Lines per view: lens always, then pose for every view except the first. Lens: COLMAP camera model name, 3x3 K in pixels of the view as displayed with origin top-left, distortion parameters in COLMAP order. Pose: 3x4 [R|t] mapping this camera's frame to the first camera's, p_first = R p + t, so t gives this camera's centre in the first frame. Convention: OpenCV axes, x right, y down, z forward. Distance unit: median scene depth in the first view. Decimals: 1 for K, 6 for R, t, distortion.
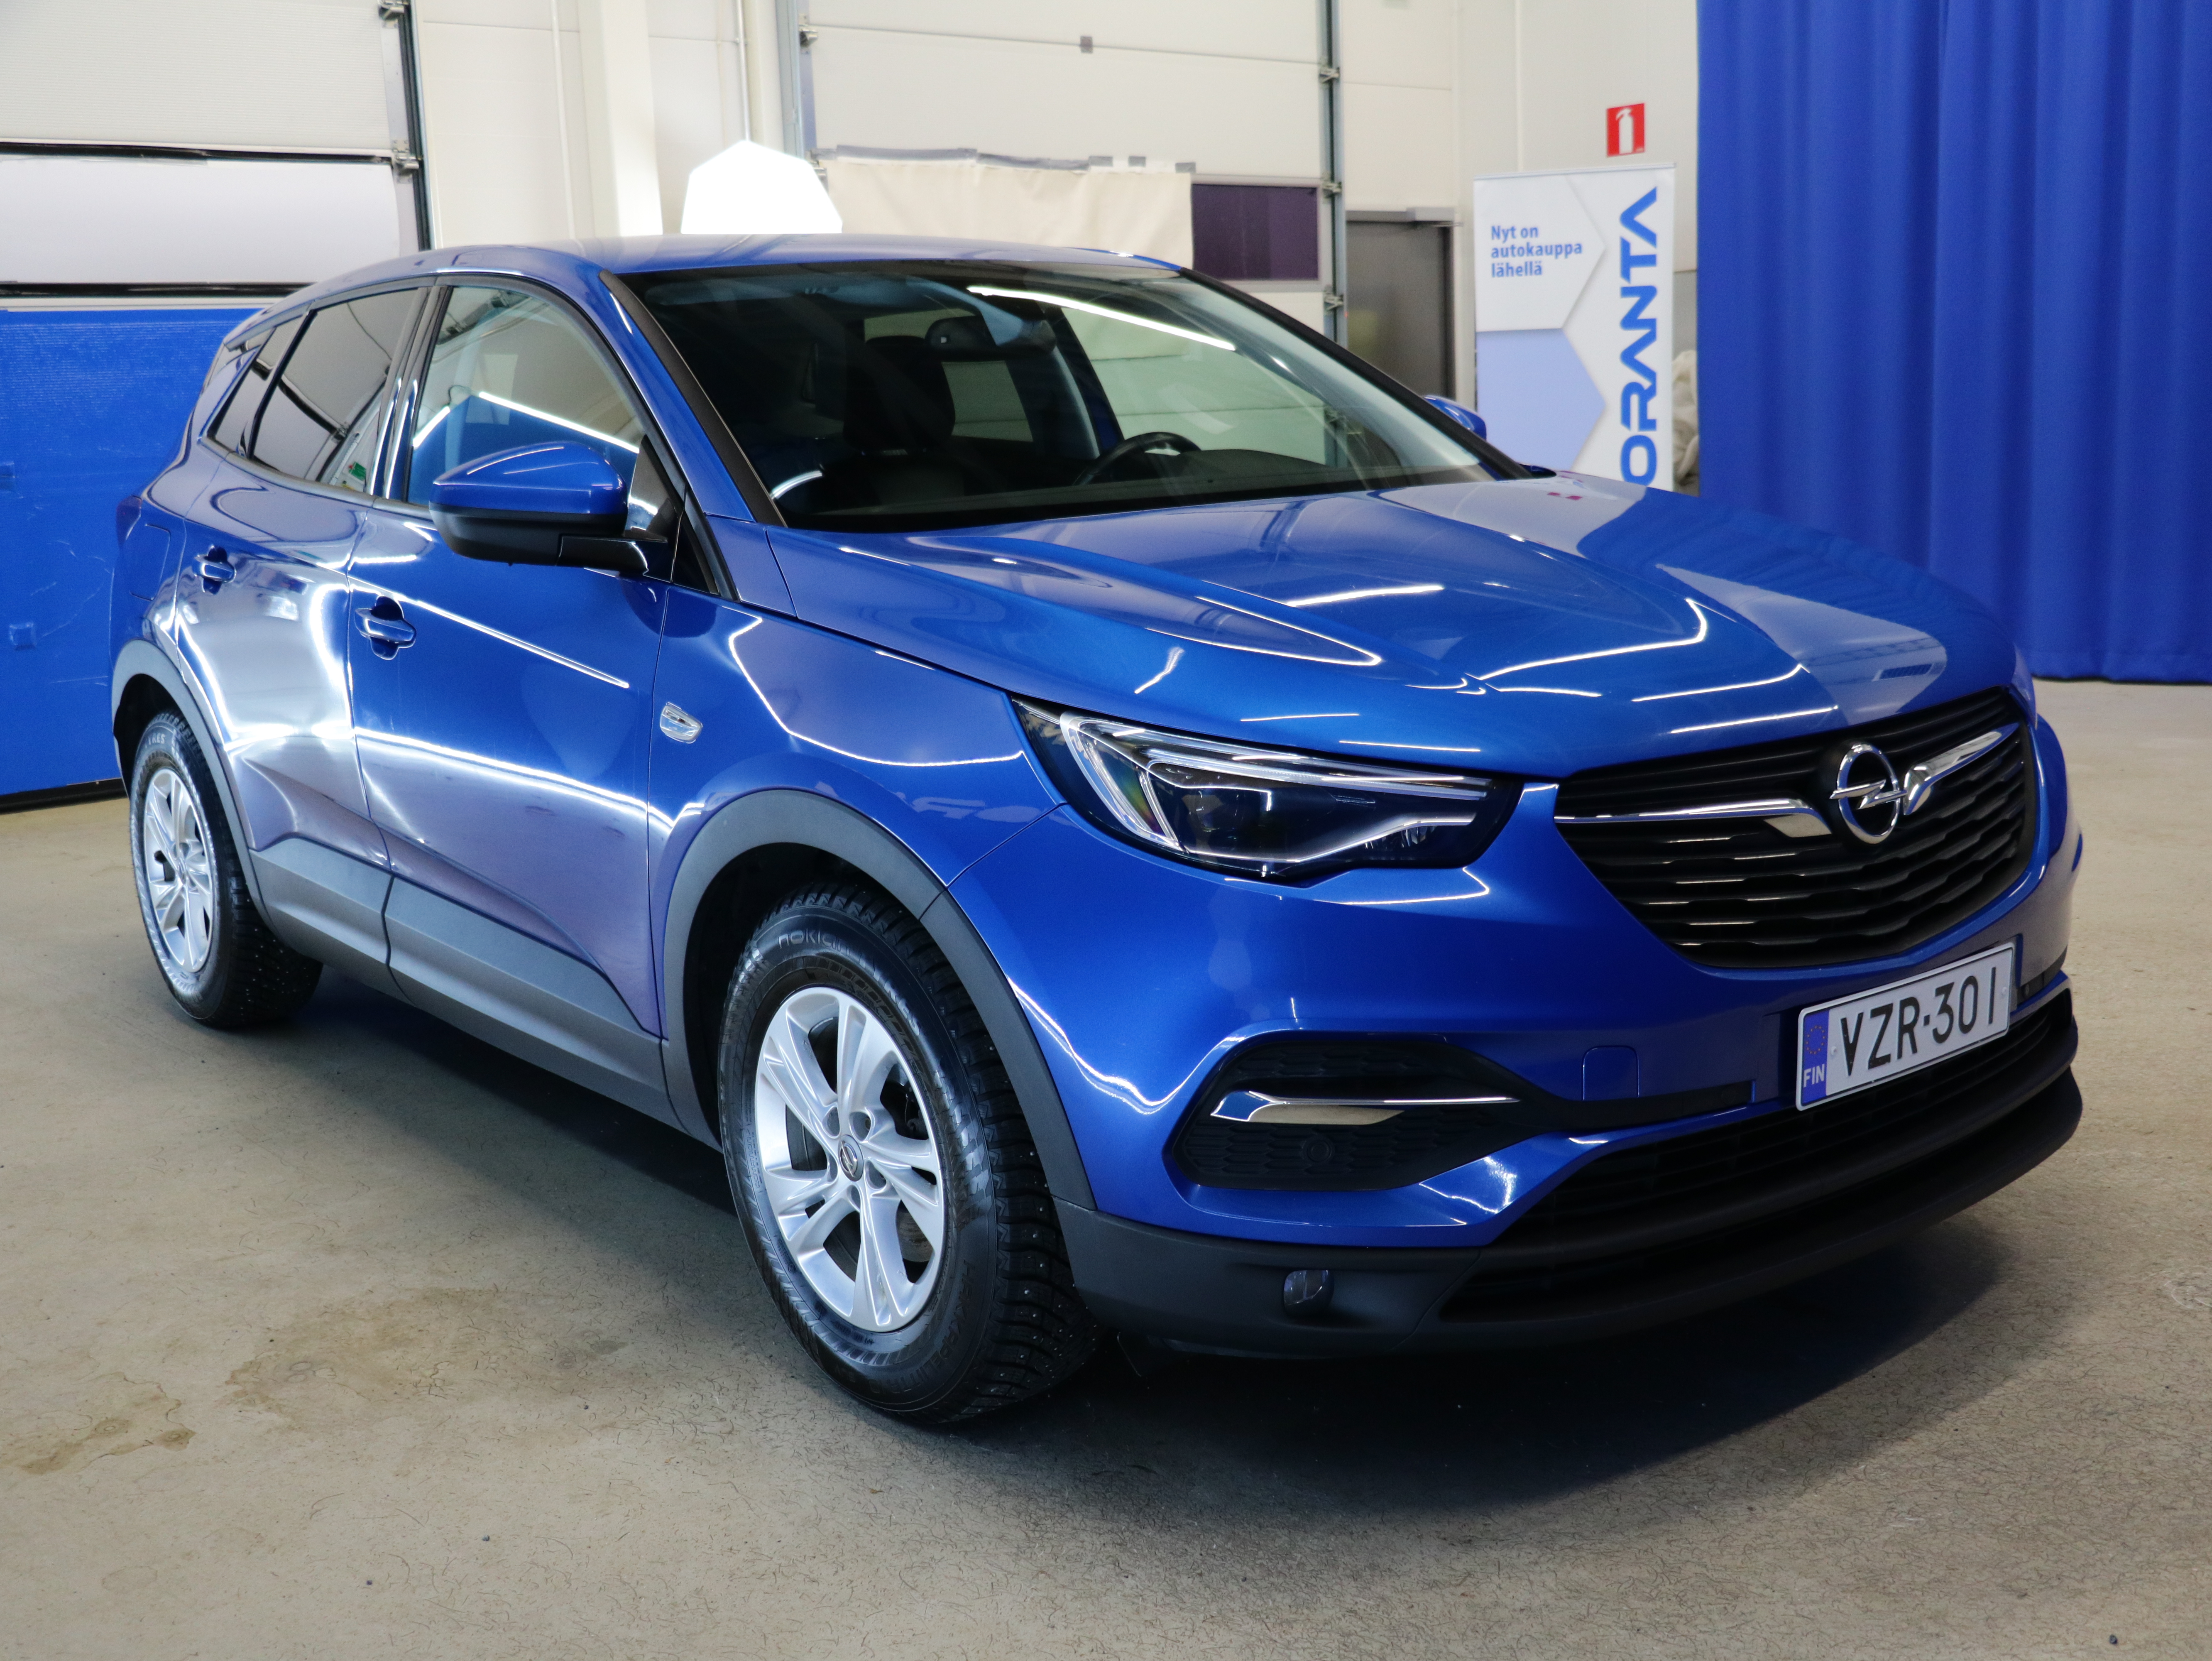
lens RADIAL K [[2291.6, 0, 1106.0], [0, 2291.6, 830.5], [0, 0, 1]] dist [-0.011005, -0.008118]
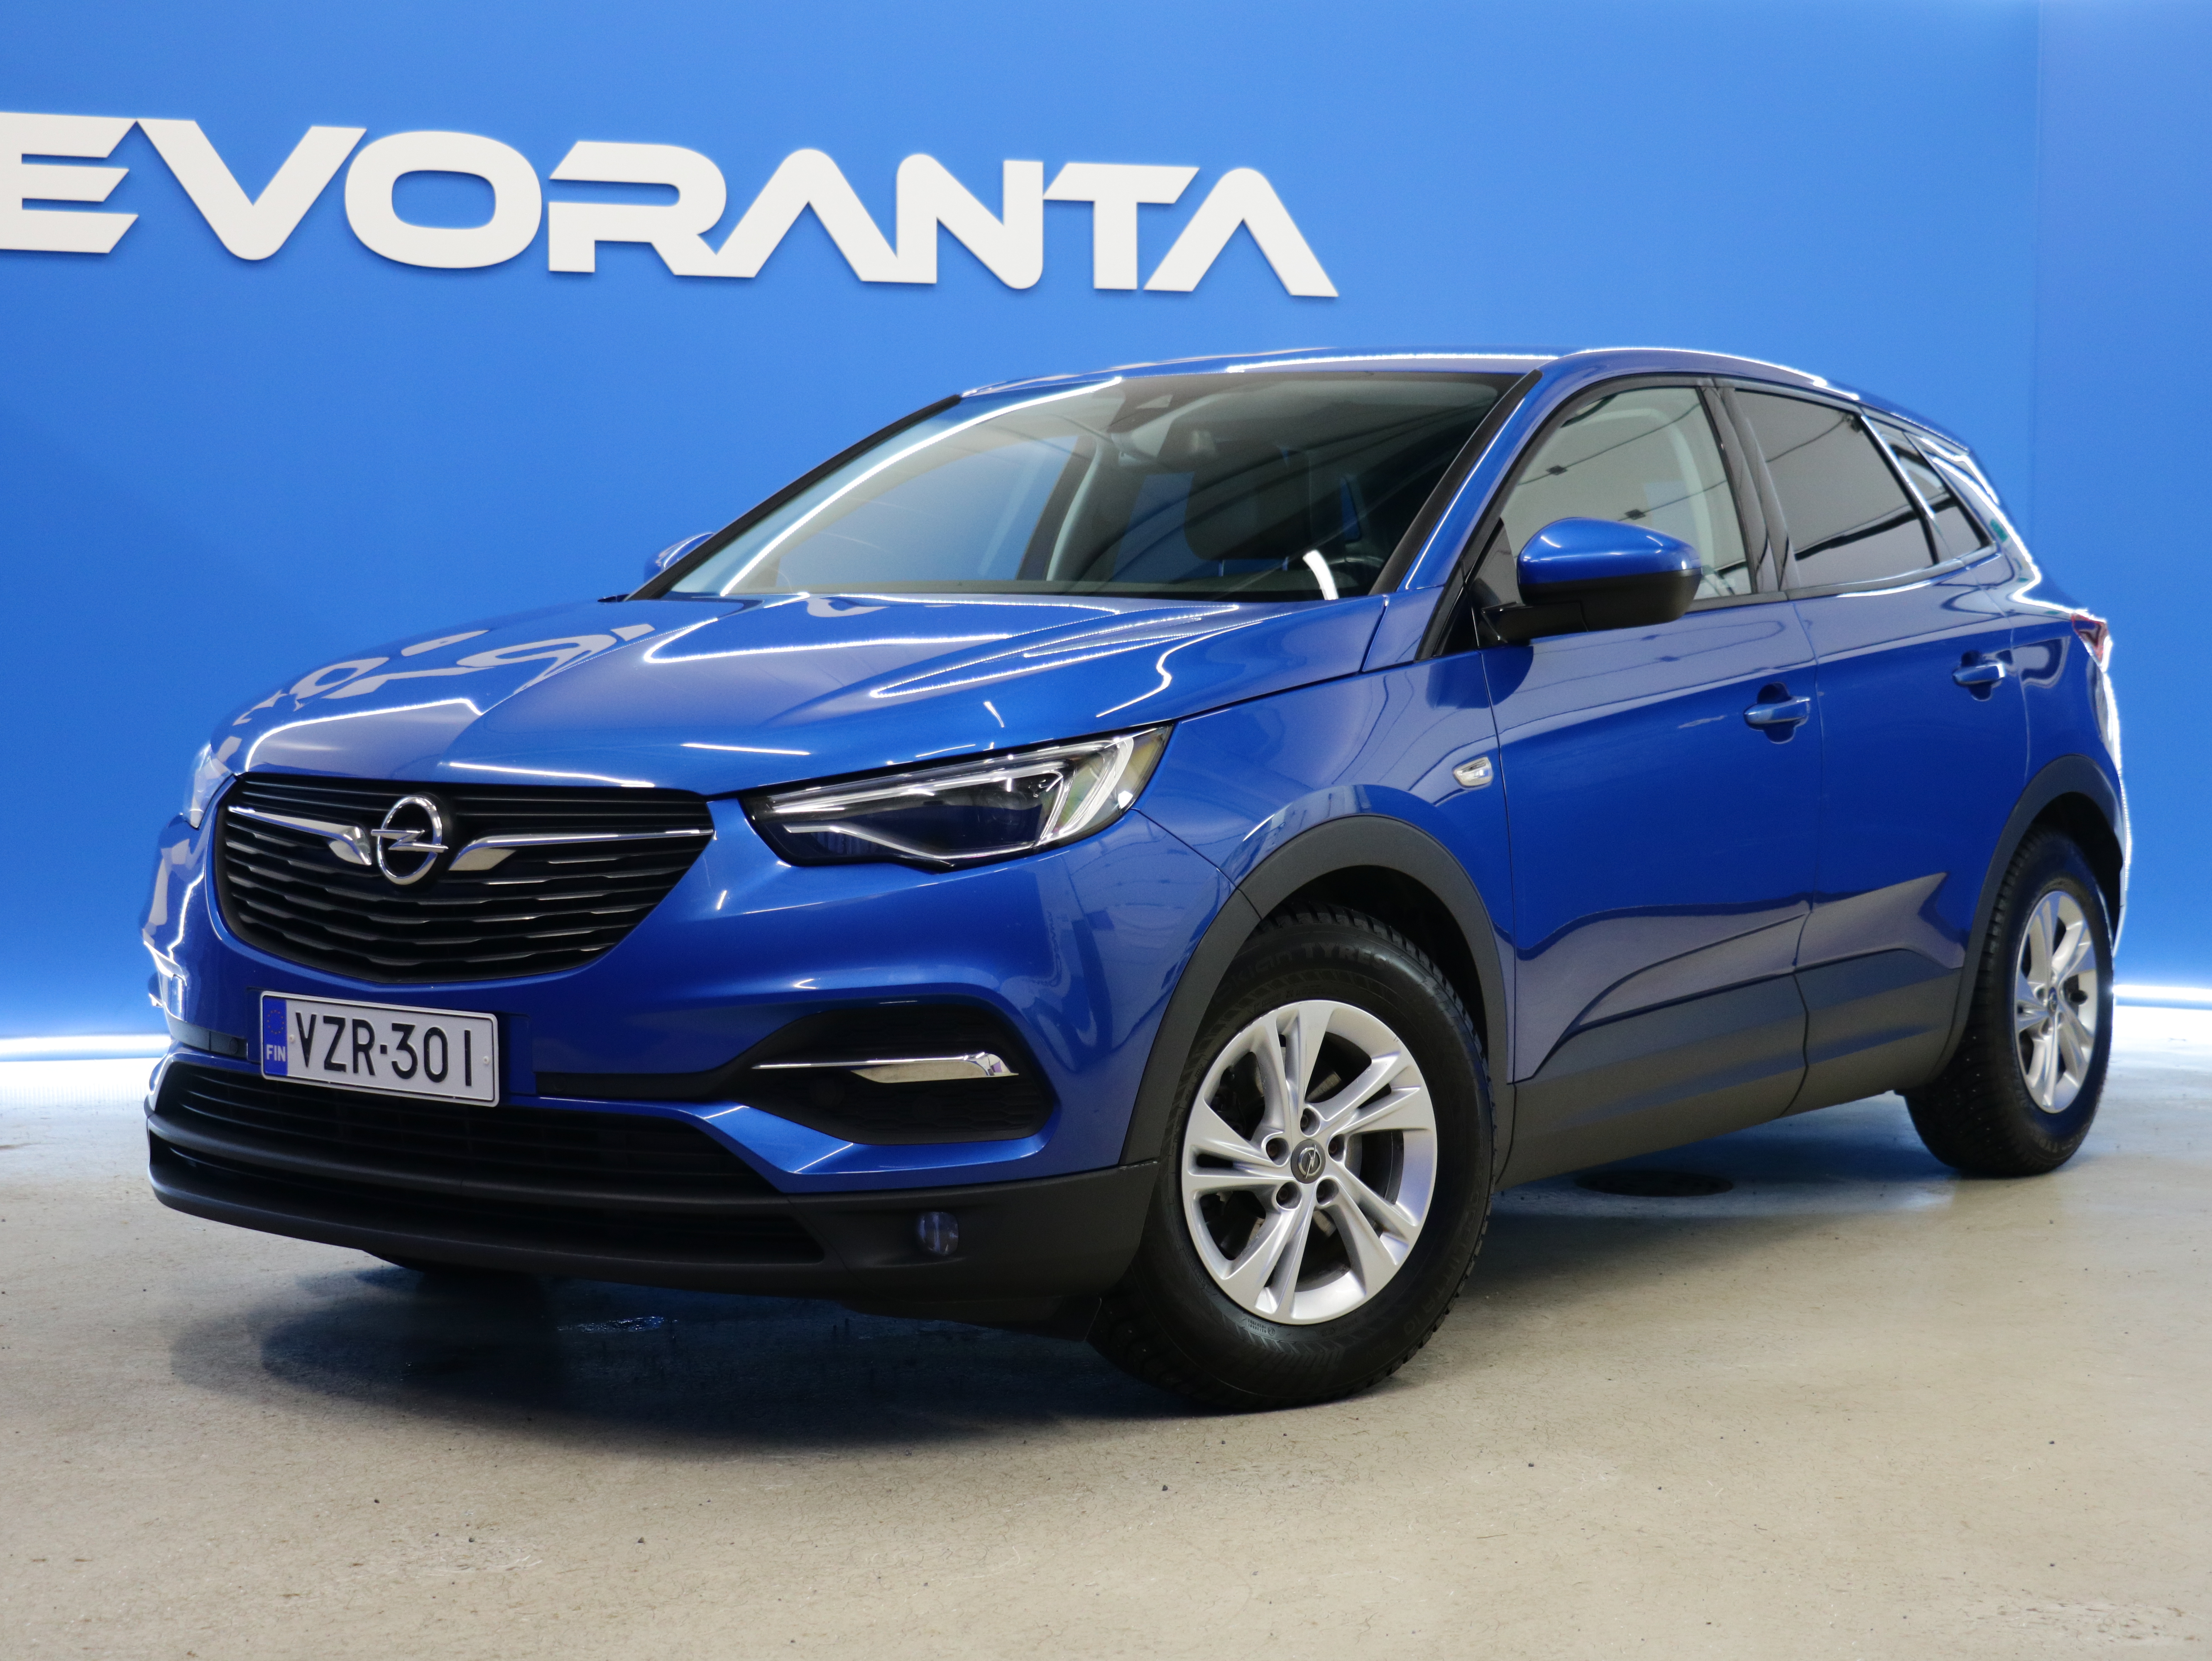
lens RADIAL K [[3704.2, 0, 1106.0], [0, 3704.2, 830.5], [0, 0, 1]] dist [0.029344, -0.051138]
pose [[0.274554, 0.093208, -0.957043, 2.173949], [-0.208426, 0.977397, 0.035397, -0.156810], [0.938711, 0.189754, 0.287776, 0.804481]]
